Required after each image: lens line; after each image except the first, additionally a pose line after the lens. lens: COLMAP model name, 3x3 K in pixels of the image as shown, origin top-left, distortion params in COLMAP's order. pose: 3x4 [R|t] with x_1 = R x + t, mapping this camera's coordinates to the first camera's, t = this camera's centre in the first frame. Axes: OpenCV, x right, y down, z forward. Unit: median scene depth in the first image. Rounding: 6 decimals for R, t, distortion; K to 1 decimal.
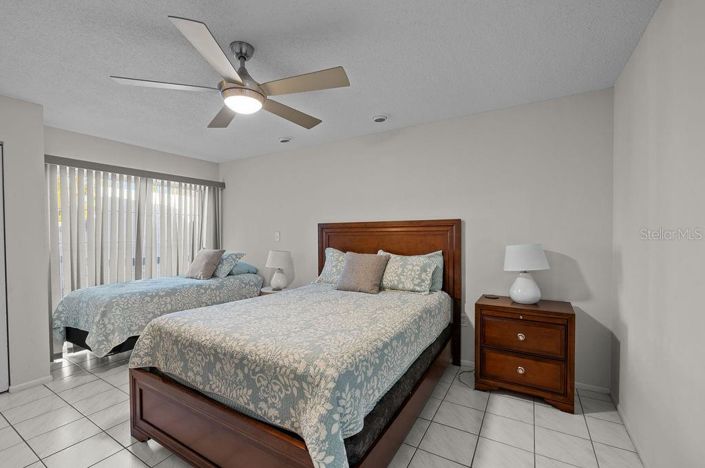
lens RADIAL K [[299.2, 0, 352.0], [0, 299.2, 236.6], [0, 0, 1]] dist [-0.001109, -0.000024]
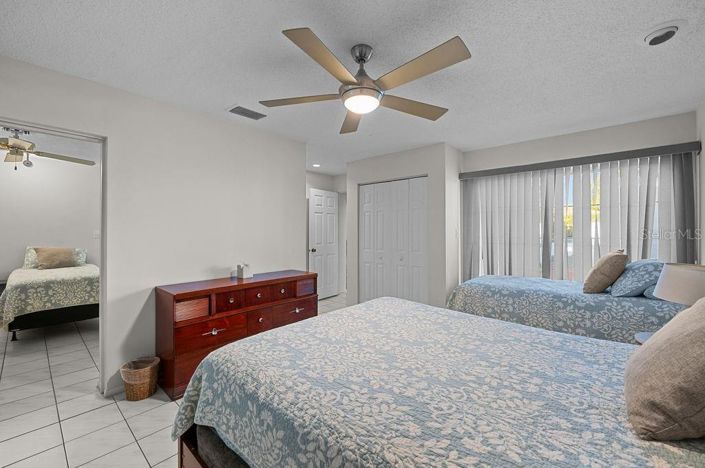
lens RADIAL K [[286.0, 0, 352.1], [0, 286.0, 229.7], [0, 0, 1]] dist [0.004632, 0.000224]
pose [[-0.182062, 0.001896, -0.983285, 0.327951], [-0.003644, 0.999990, 0.002603, -0.010707], [0.983280, 0.004057, -0.182053, 0.615000]]
